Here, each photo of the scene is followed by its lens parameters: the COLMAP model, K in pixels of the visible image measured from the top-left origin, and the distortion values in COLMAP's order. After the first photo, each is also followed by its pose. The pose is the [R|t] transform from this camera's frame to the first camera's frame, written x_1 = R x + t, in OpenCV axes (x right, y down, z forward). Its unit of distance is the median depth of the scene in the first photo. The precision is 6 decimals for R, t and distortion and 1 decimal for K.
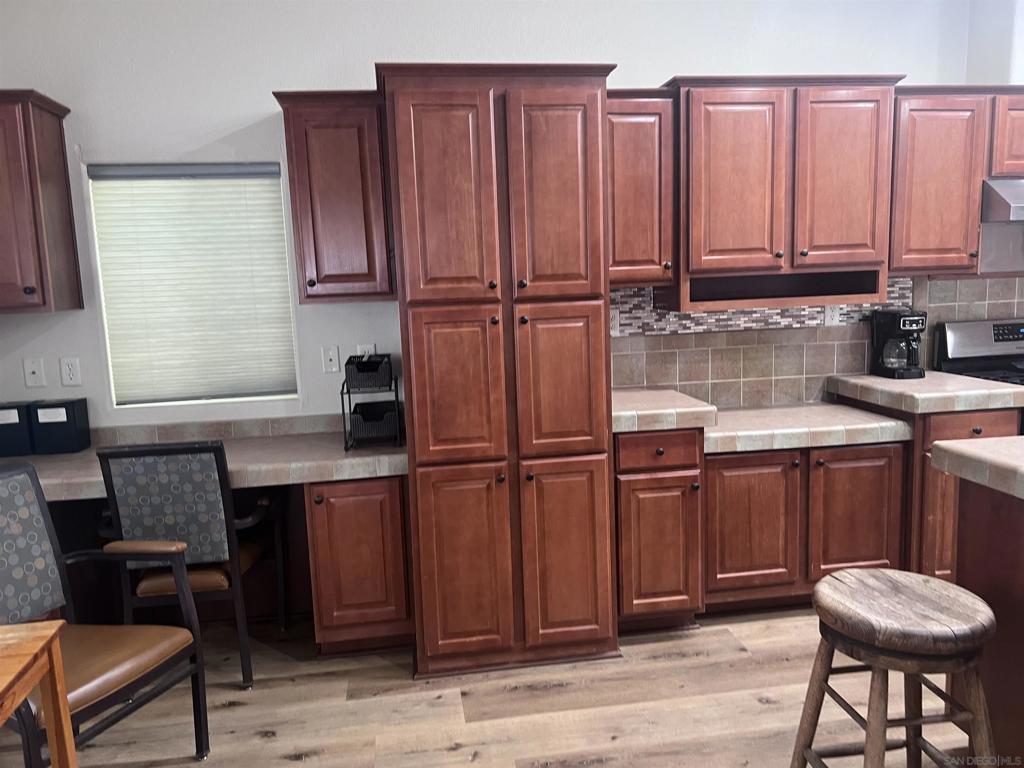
lens RADIAL K [[768.3, 0, 514.8], [0, 768.3, 390.8], [0, 0, 1]] dist [0.082949, -0.117367]
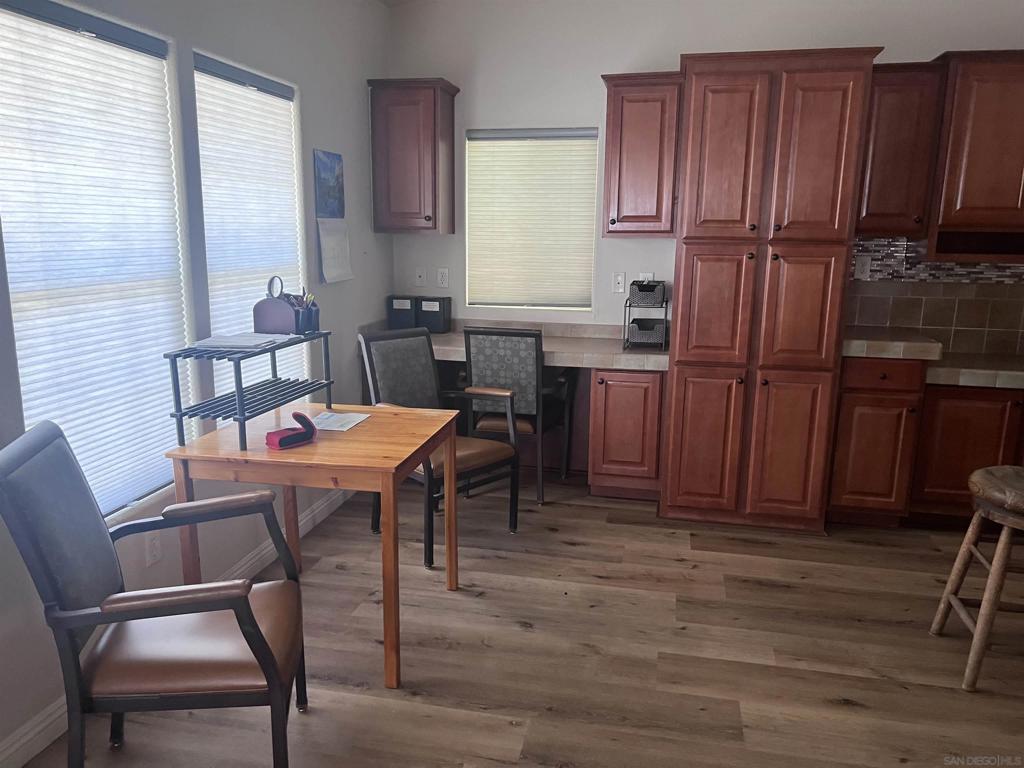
lens RADIAL K [[768.3, 0, 514.8], [0, 768.3, 390.8], [0, 0, 1]] dist [0.082949, -0.117367]
pose [[0.935595, 0.118667, -0.332537, 0.057377], [-0.097377, 0.992024, 0.080034, 0.059981], [0.339382, -0.042498, 0.939688, -0.323562]]
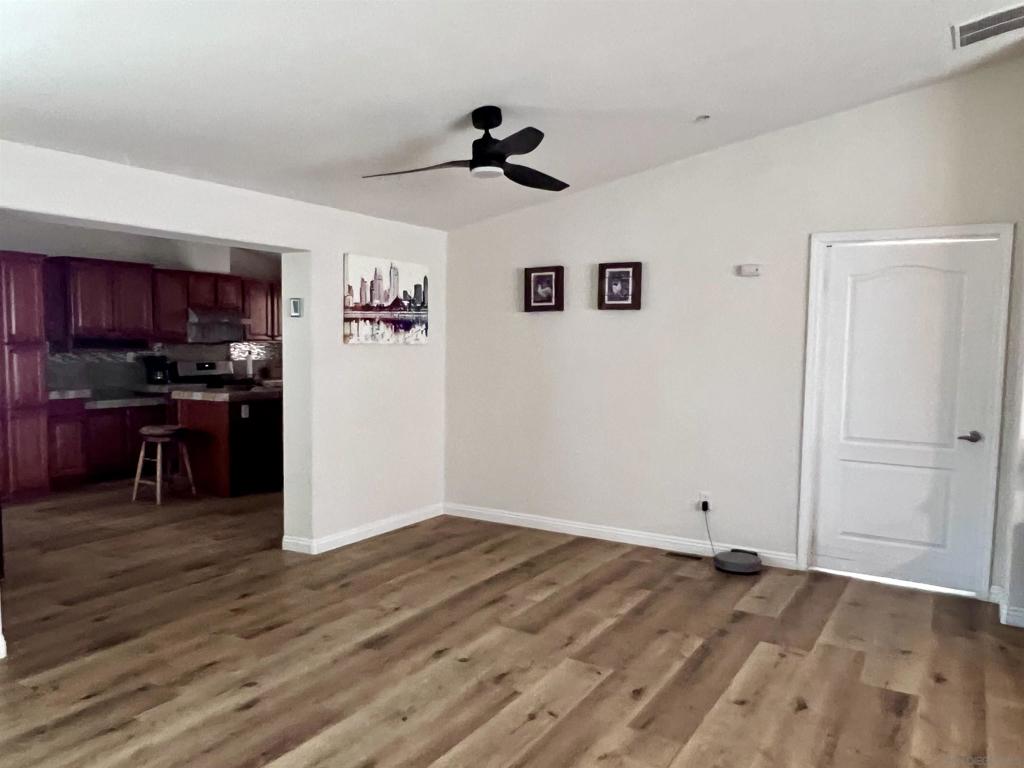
lens RADIAL K [[773.9, 0, 512.0], [0, 773.9, 384.0], [0, 0, 1]] dist [-0.002781, -0.001634]
pose [[0.637571, -0.008063, 0.770349, -0.783350], [0.090027, 0.993874, -0.064108, 0.283357], [-0.765113, 0.110225, 0.634391, -1.613628]]
